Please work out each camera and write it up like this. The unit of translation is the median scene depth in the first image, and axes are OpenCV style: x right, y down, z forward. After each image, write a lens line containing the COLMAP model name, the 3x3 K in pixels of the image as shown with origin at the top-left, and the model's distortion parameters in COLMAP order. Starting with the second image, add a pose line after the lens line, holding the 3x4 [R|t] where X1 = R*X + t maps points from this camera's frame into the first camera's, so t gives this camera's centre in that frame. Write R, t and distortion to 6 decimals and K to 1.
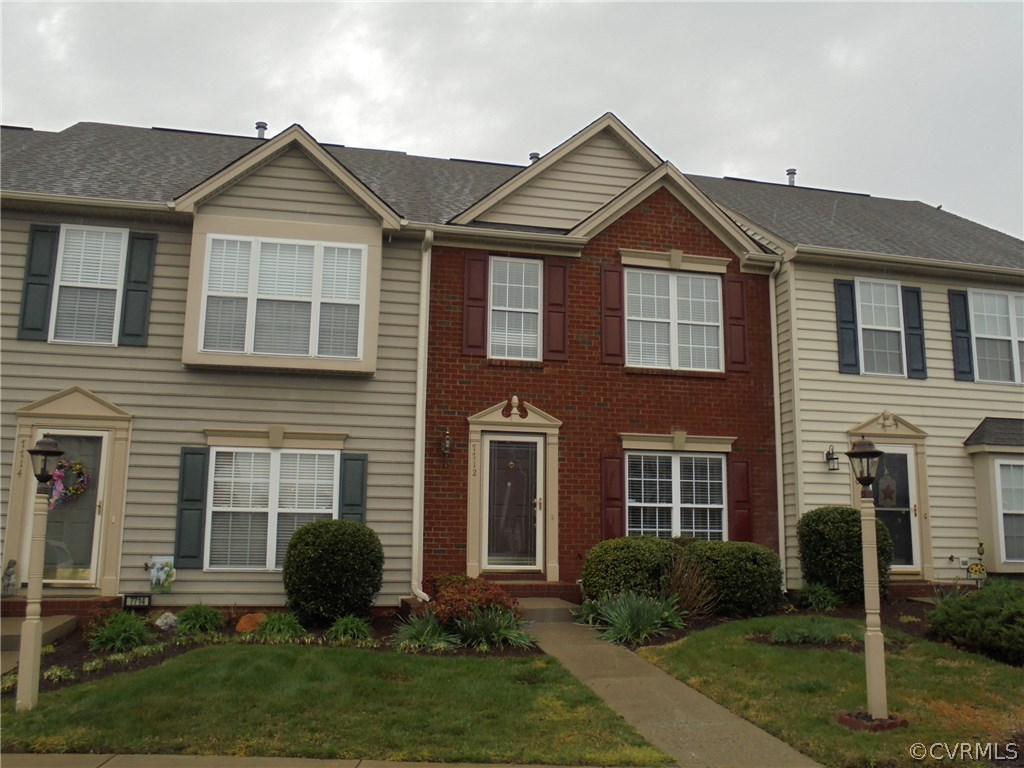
lens RADIAL K [[872.2, 0, 511.9], [0, 872.2, 388.3], [0, 0, 1]] dist [-0.061988, 0.017192]
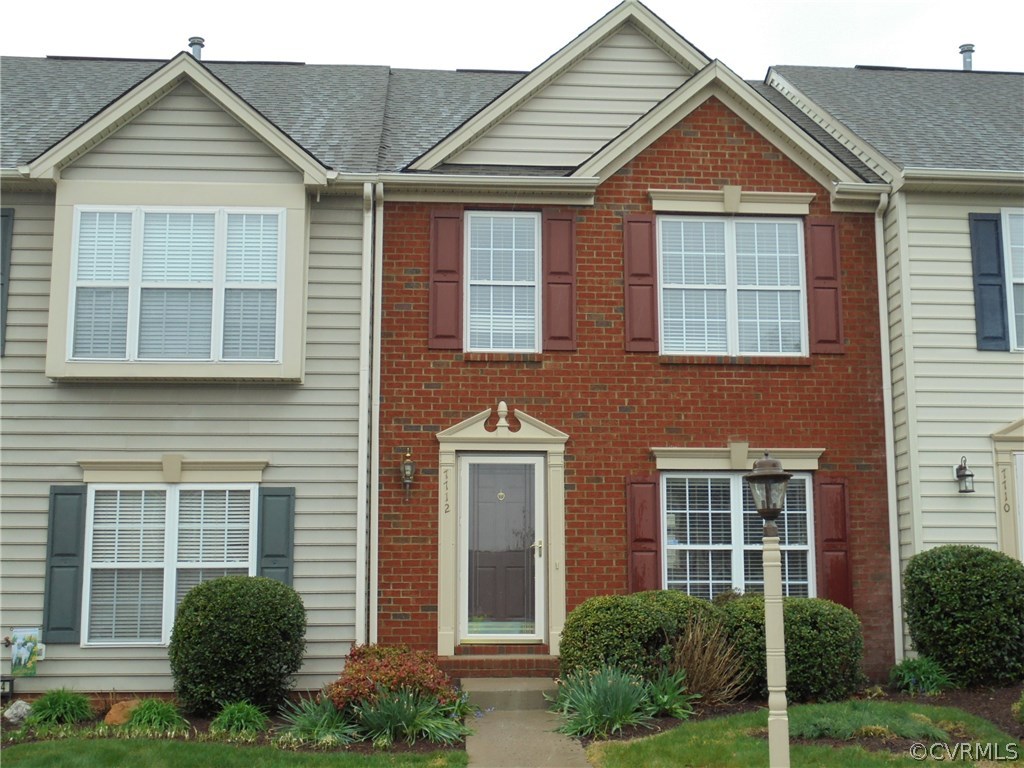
lens RADIAL K [[1274.2, 0, 513.0], [0, 1274.2, 393.8], [0, 0, 1]] dist [-0.001947, 0.000000]
pose [[0.989713, -0.037123, -0.138166, 0.165457], [0.038646, 0.999218, 0.008352, -0.006631], [0.137748, -0.013605, 0.990374, -0.056691]]
